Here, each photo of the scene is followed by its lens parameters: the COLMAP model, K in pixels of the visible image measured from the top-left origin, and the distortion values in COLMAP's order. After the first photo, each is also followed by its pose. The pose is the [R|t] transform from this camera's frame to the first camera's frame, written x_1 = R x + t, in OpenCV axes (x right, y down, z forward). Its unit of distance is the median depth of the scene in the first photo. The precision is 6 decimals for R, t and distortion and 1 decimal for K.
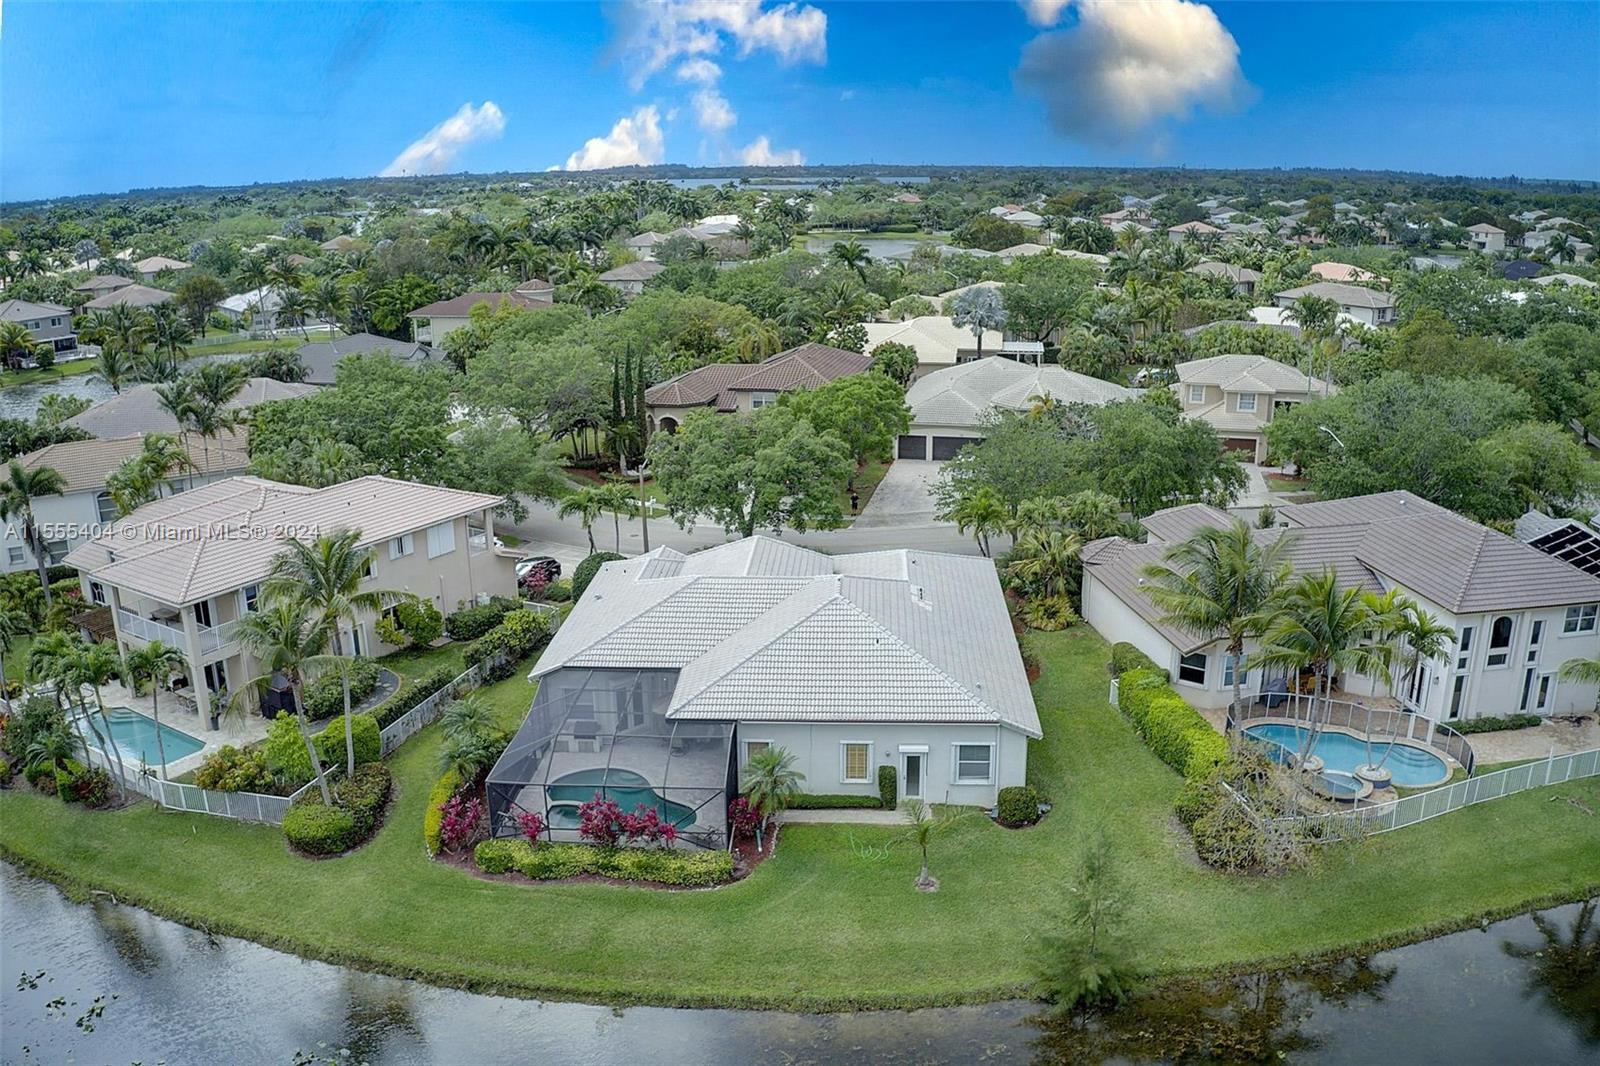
lens RADIAL K [[1270.6, 0, 800.0], [0, 1270.6, 533.0], [0, 0, 1]] dist [-0.197579, 0.035495]
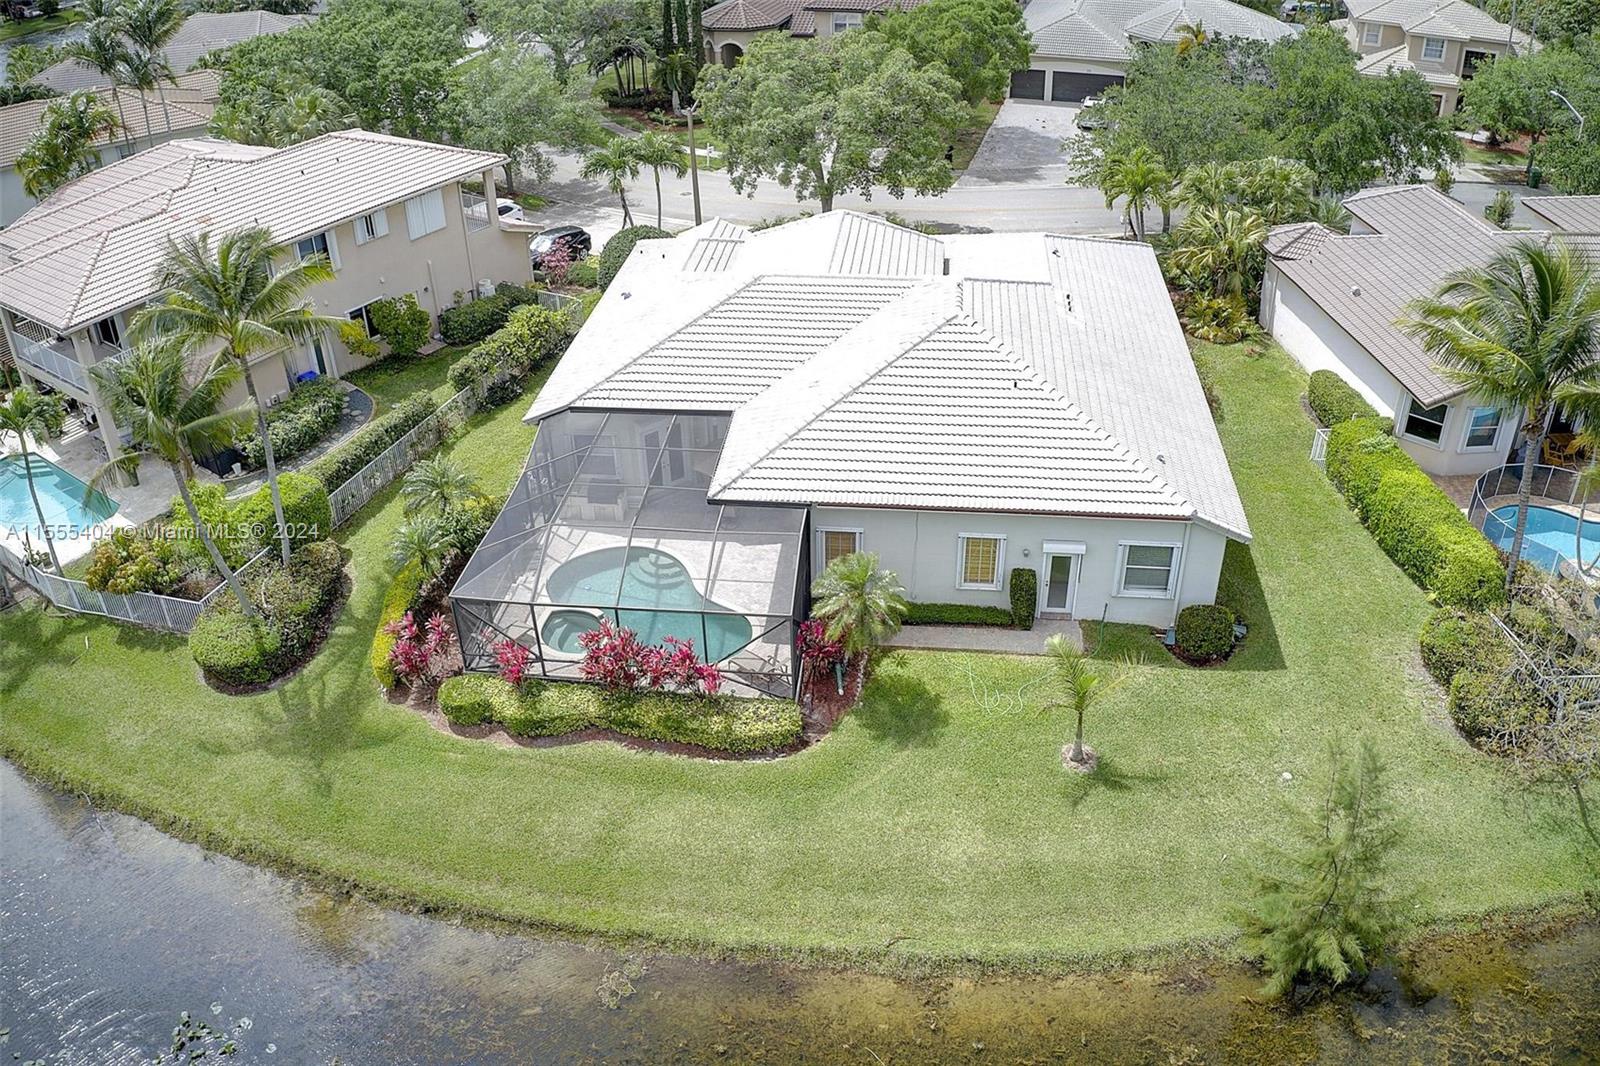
lens RADIAL K [[1270.6, 0, 800.0], [0, 1270.6, 533.0], [0, 0, 1]] dist [-0.197579, 0.035495]
pose [[0.998149, 0.023621, -0.056043, -0.013458], [-0.006642, 0.958319, 0.285624, -0.028514], [0.060454, -0.284723, 0.956702, 0.272202]]
